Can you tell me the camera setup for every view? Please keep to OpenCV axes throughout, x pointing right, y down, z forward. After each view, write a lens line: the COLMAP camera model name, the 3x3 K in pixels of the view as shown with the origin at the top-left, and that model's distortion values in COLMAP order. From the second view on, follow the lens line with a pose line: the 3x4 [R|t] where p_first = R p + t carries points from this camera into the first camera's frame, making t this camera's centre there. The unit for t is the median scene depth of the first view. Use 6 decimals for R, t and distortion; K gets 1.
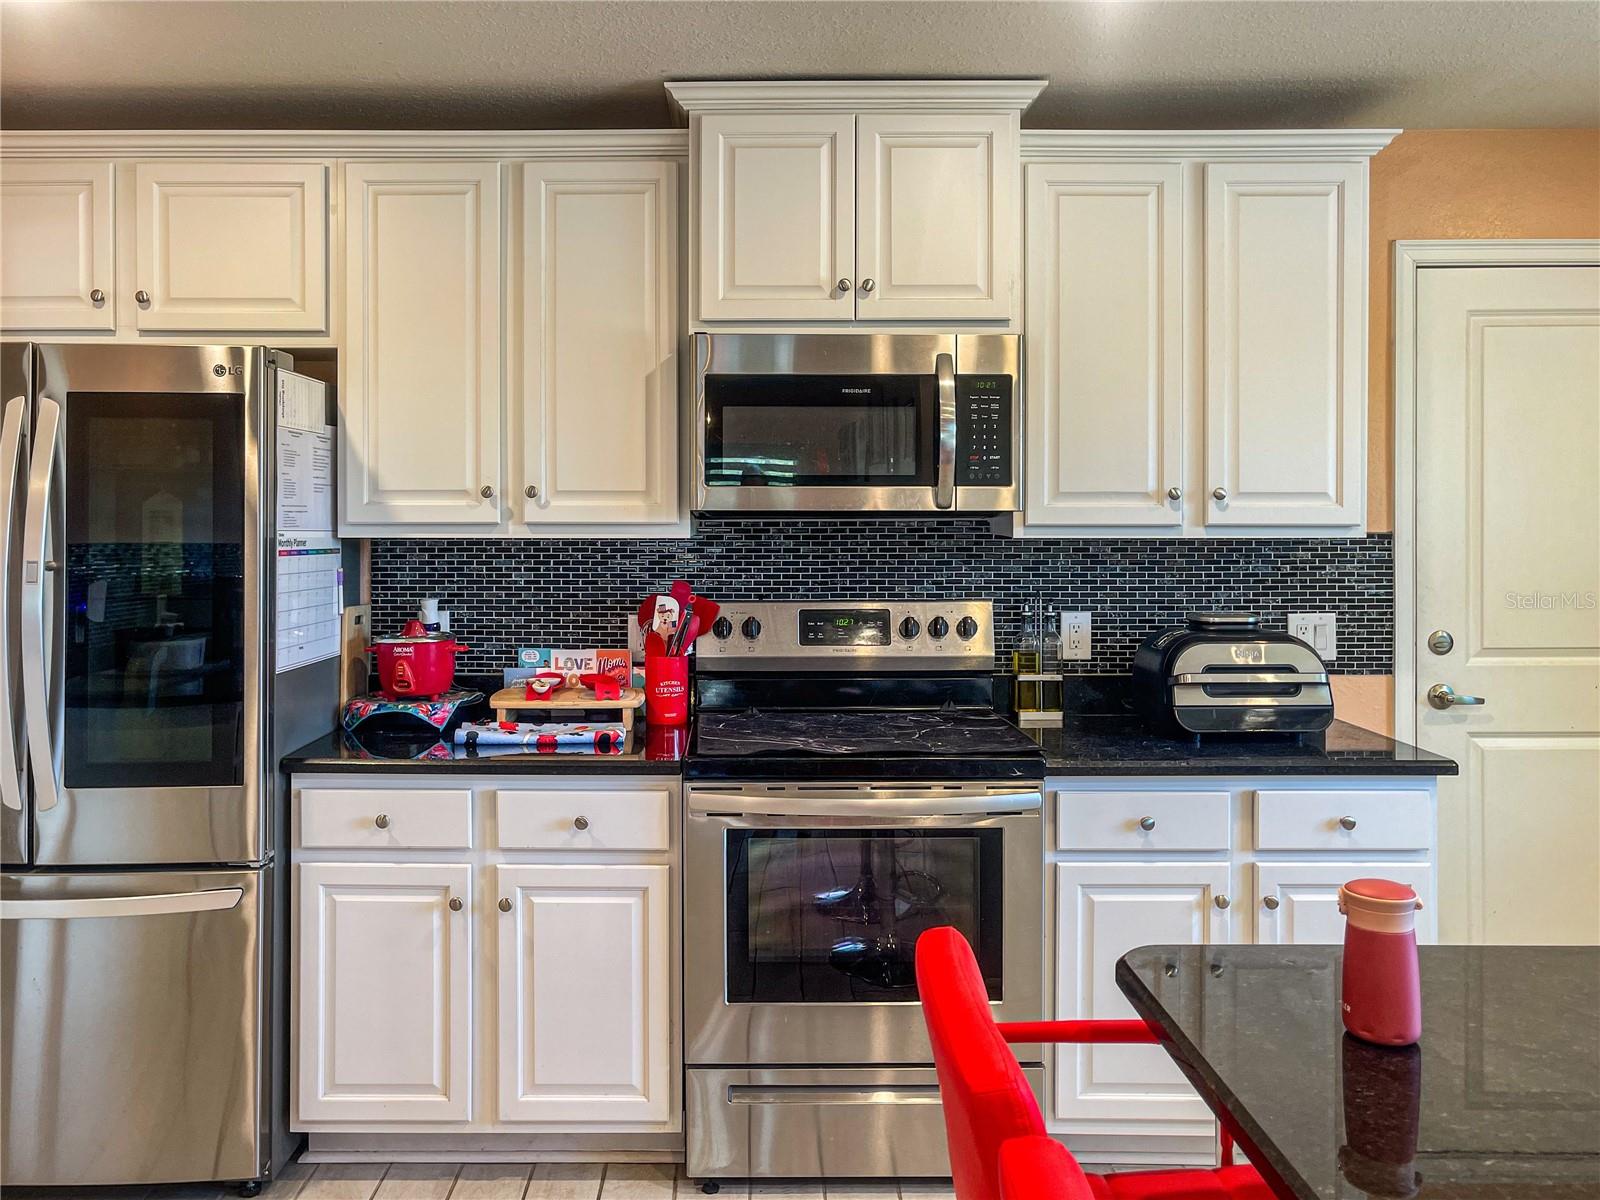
lens RADIAL K [[1163.8, 0, 802.3], [0, 1163.8, 621.0], [0, 0, 1]] dist [-0.004442, -0.001351]
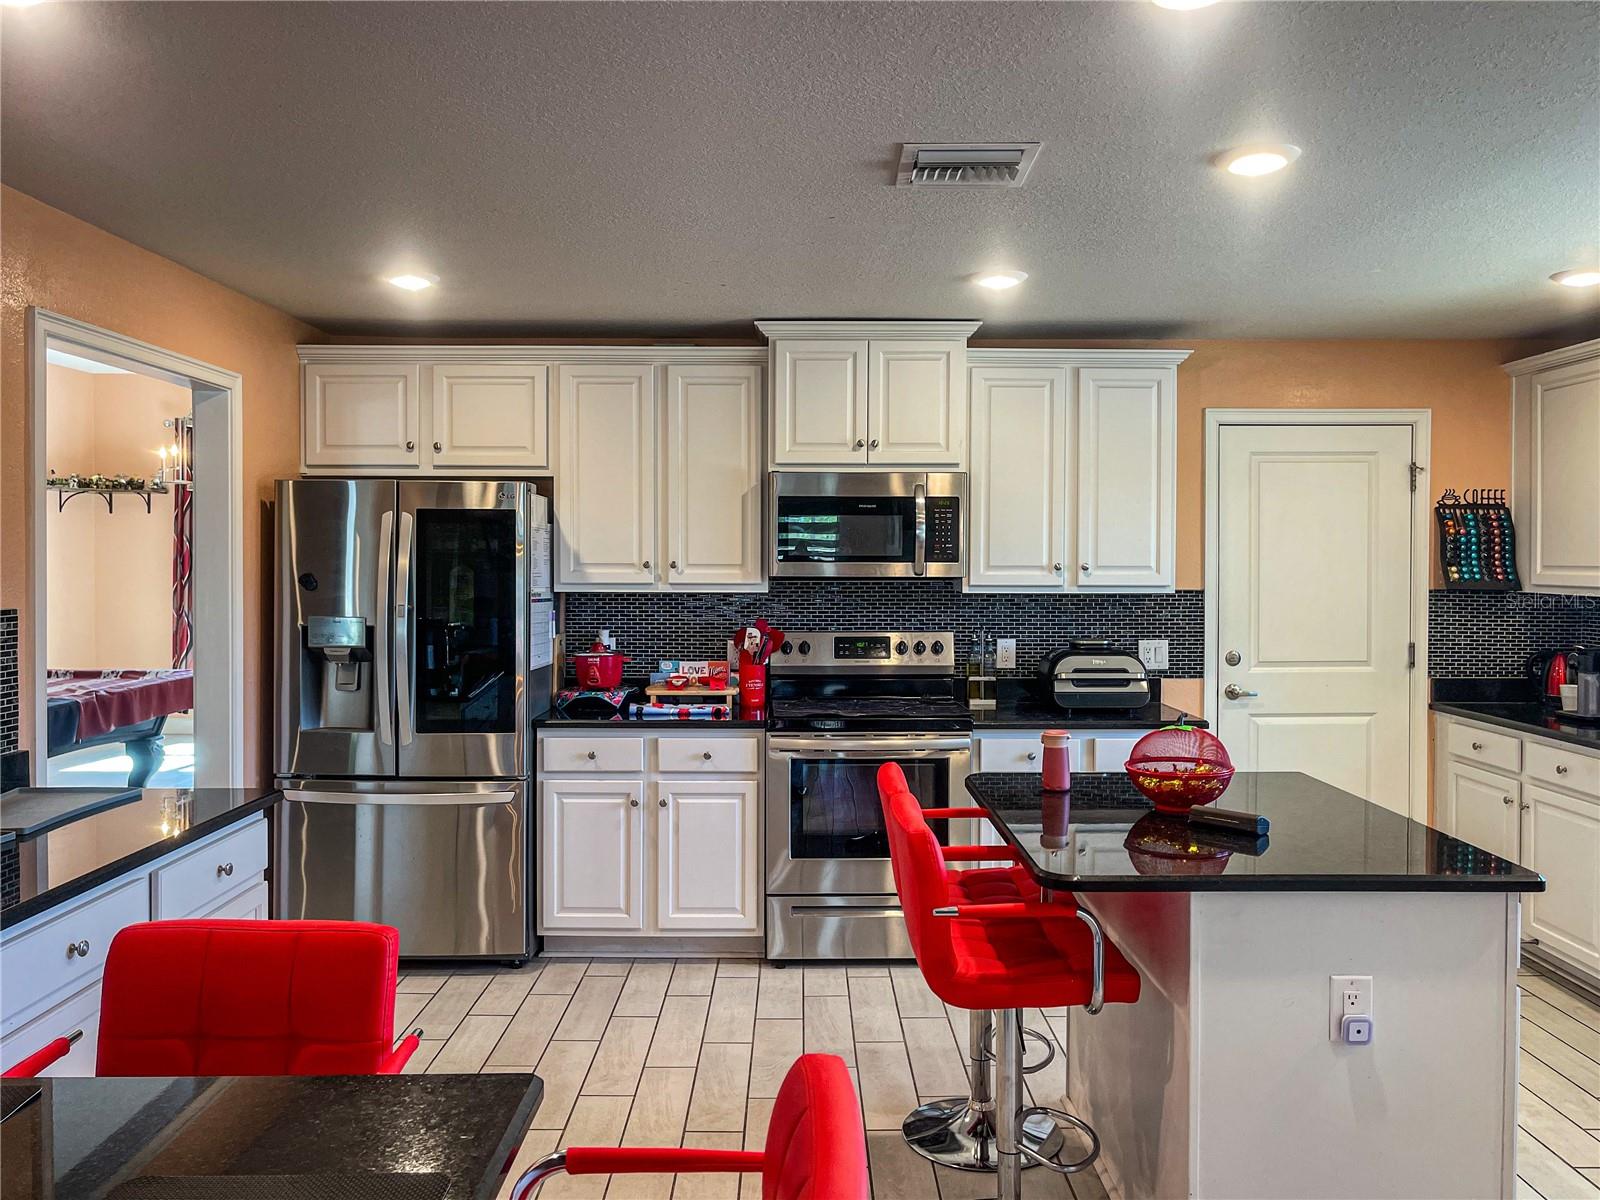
lens RADIAL K [[1220.6, 0, 800.0], [0, 1220.6, 600.0], [0, 0, 1]] dist [-0.000872, -0.000252]
pose [[0.999177, 0.002371, -0.040492, 0.019550], [-0.004896, 0.998040, -0.062393, 0.047776], [0.040265, 0.062540, 0.997230, -0.733567]]
